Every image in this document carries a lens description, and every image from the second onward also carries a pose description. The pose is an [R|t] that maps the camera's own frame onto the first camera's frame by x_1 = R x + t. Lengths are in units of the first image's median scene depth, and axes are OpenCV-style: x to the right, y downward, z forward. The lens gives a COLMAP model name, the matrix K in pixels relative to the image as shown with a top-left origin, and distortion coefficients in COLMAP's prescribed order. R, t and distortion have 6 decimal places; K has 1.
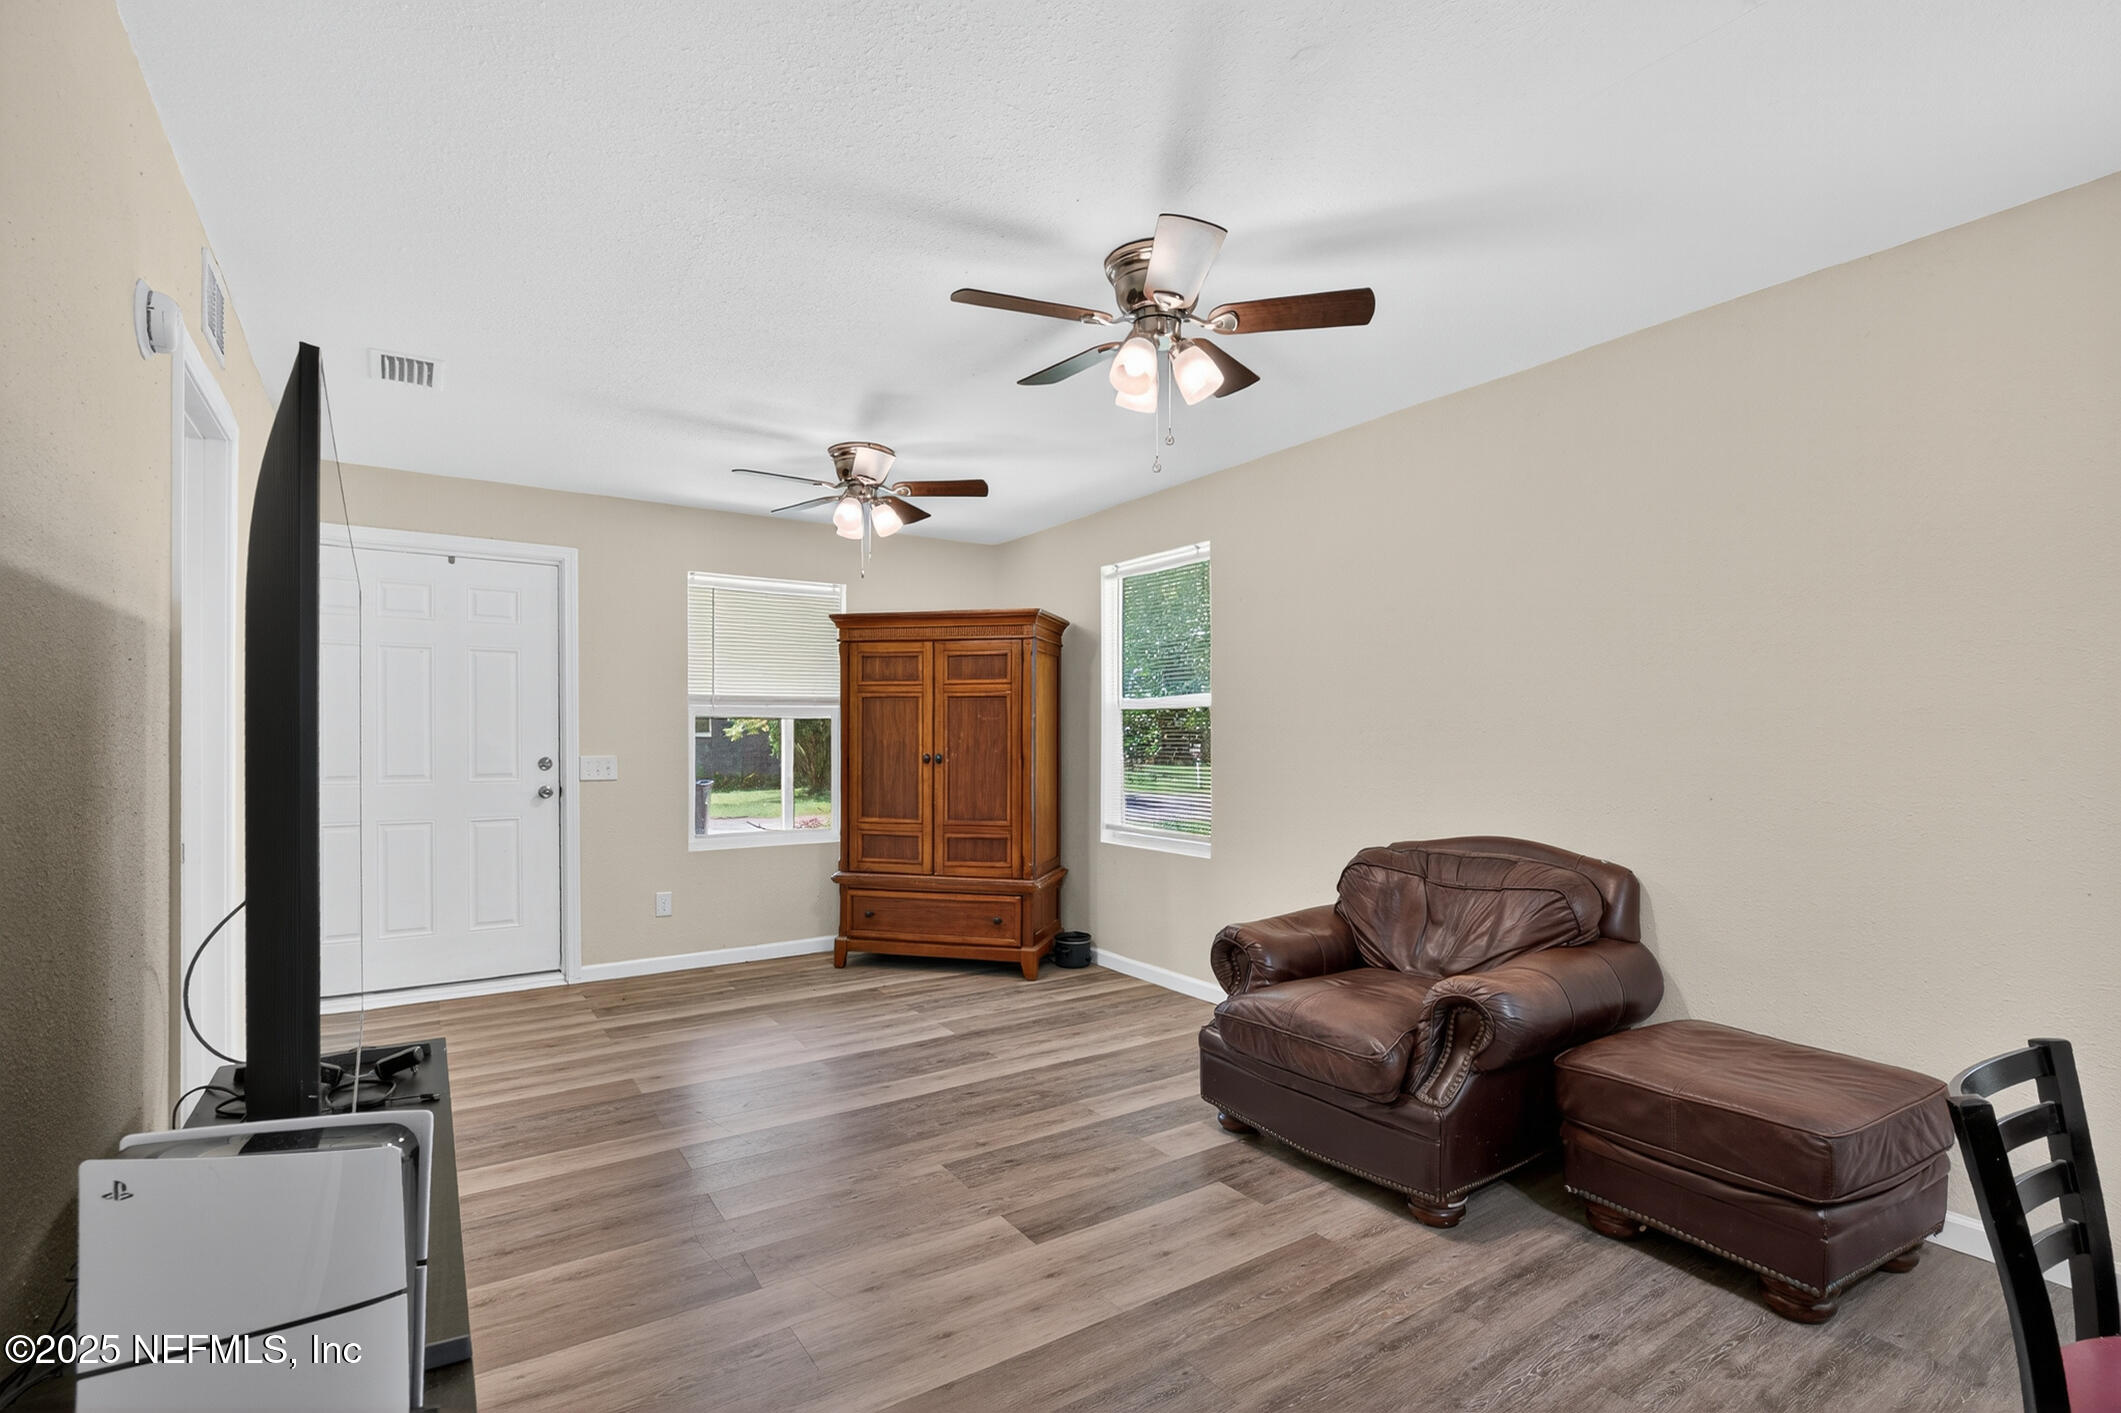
lens RADIAL K [[968.3, 0, 1068.6], [0, 968.3, 747.8], [0, 0, 1]] dist [-0.007639, 0.000780]
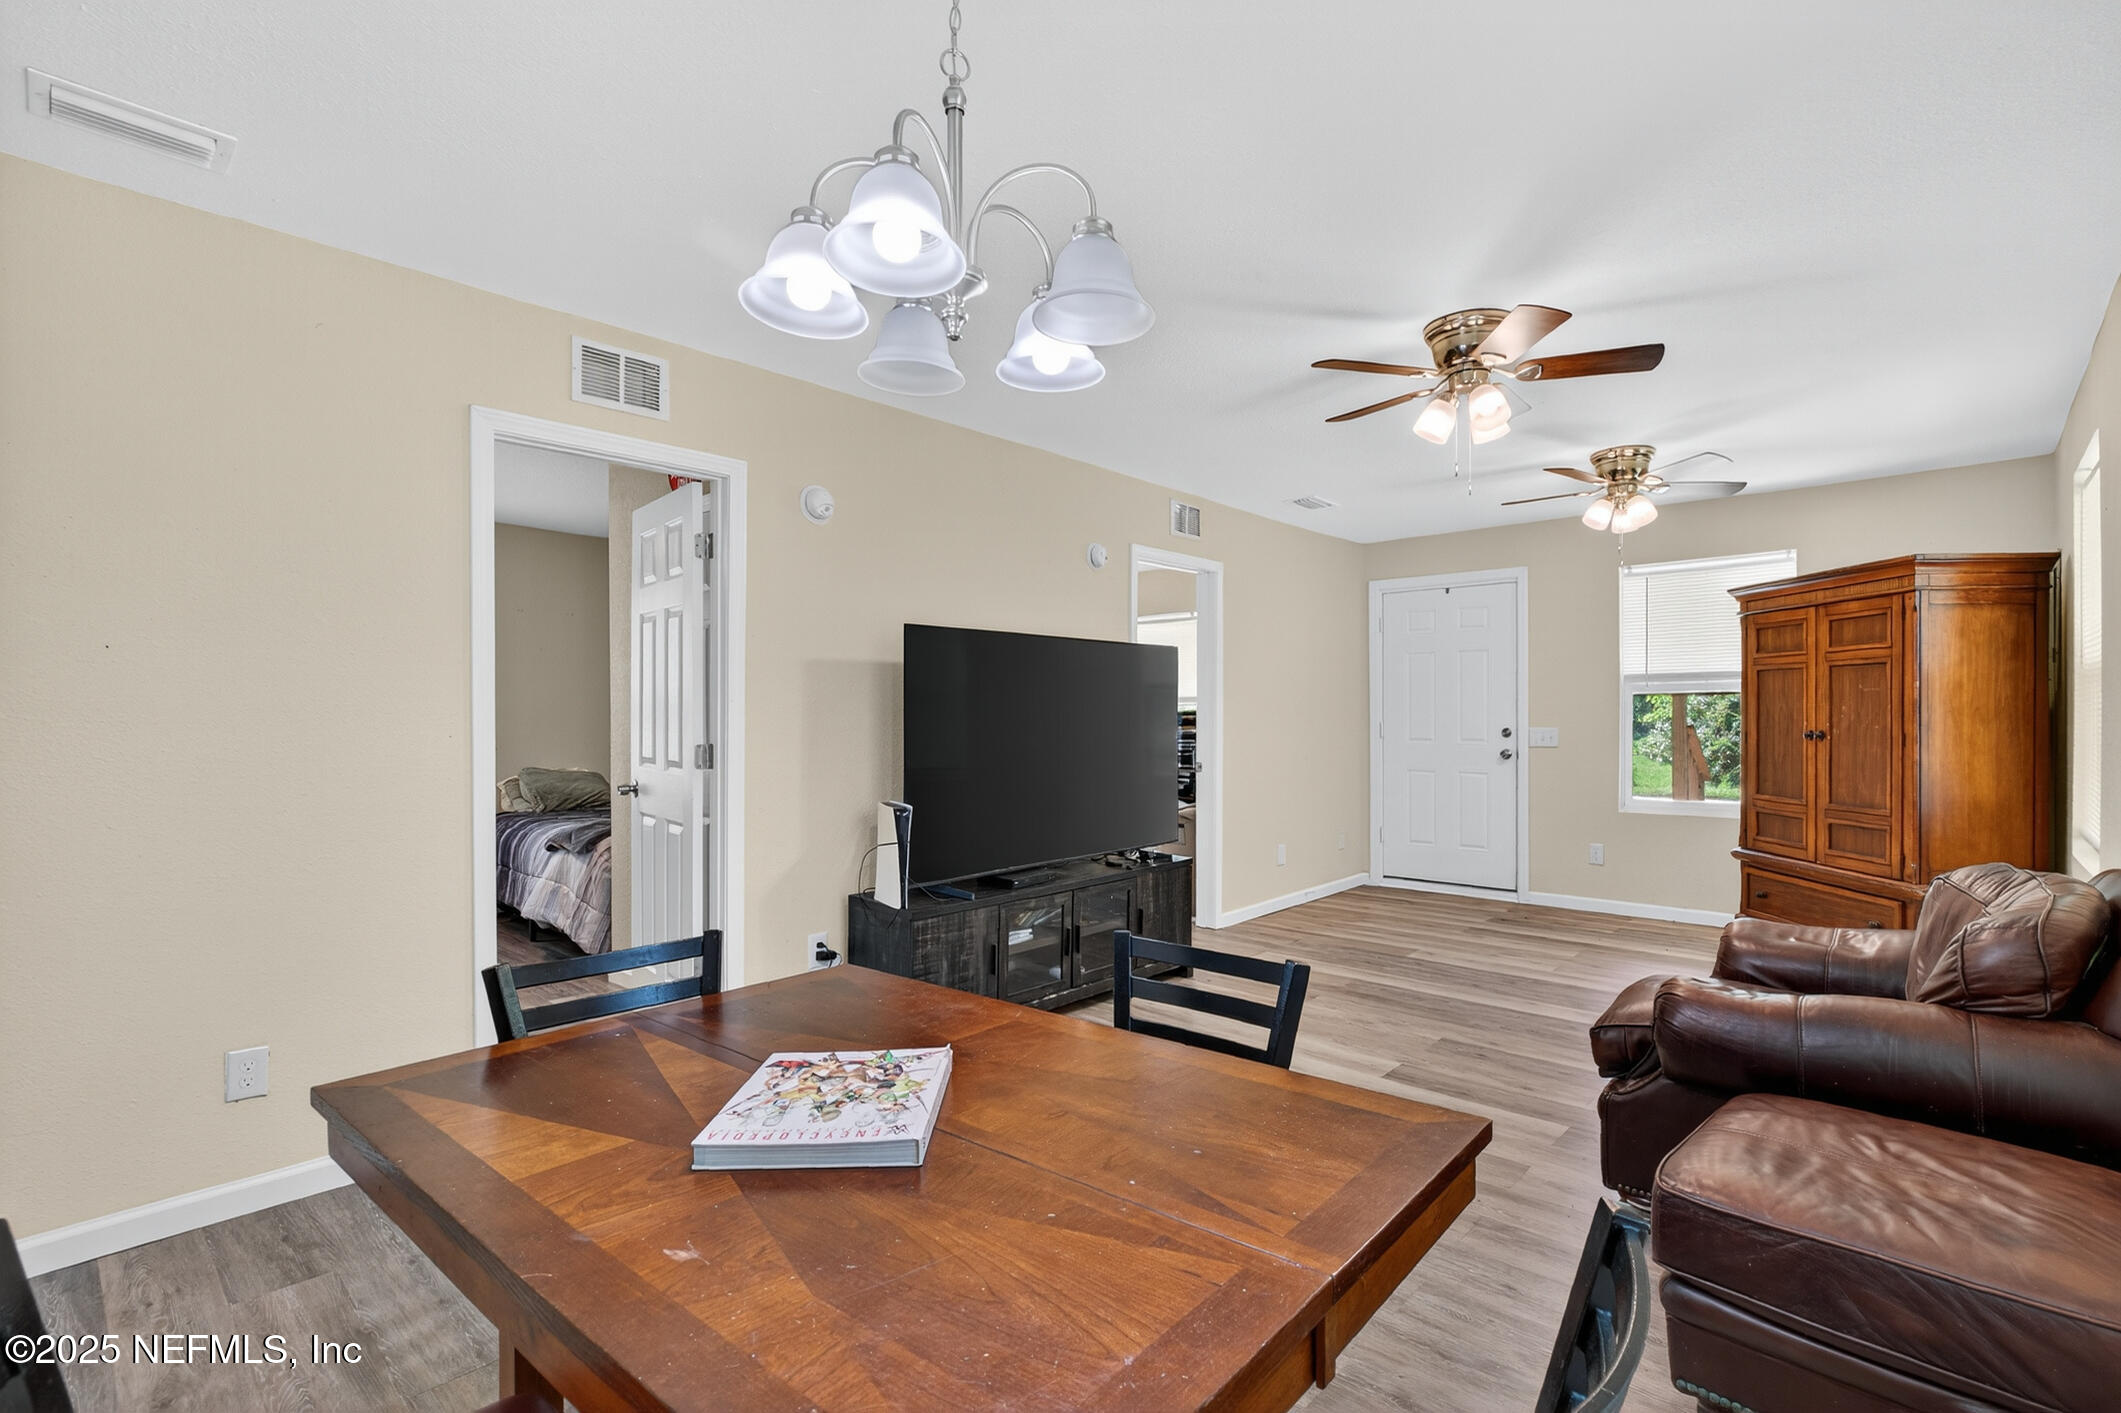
lens RADIAL K [[968.3, 0, 1086.6], [0, 968.3, 724.7], [0, 0, 1]] dist [-0.007639, 0.000780]
pose [[0.240770, 0.008781, -0.970542, 0.586772], [-0.004411, 0.999959, 0.007953, -0.002774], [0.970572, 0.002366, 0.240799, 0.118855]]
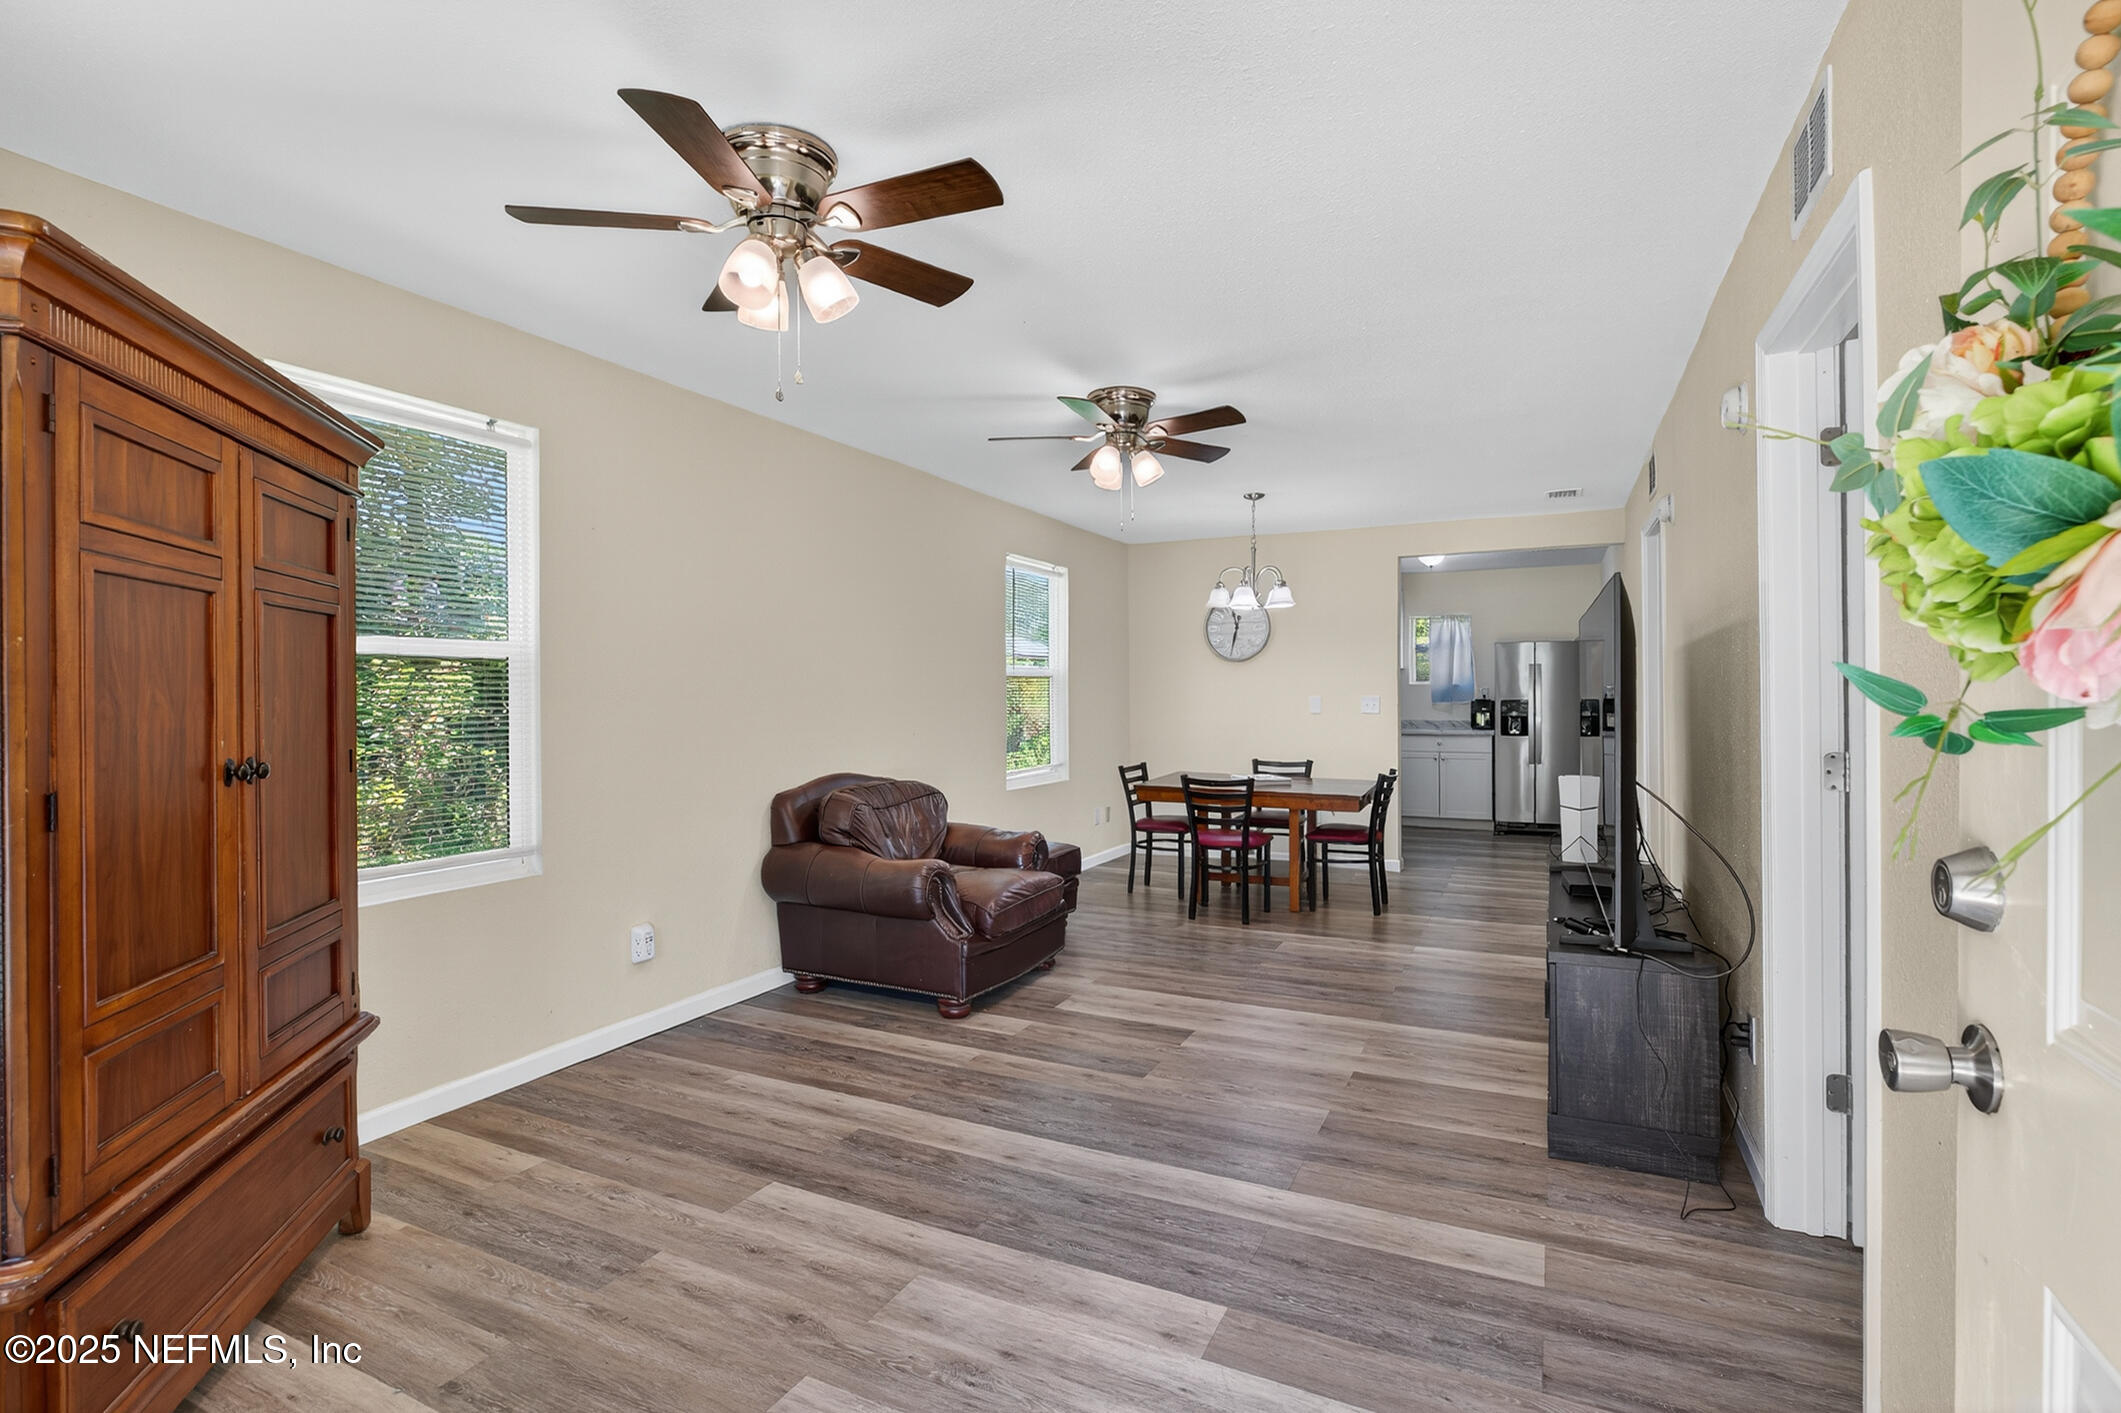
lens RADIAL K [[968.3, 0, 1083.2], [0, 968.3, 705.6], [0, 0, 1]] dist [-0.007639, 0.000780]
pose [[-0.508148, -0.006967, 0.861242, -0.614250], [0.009863, 0.999855, 0.013908, -0.014560], [-0.861213, 0.015562, -0.508005, 0.931588]]
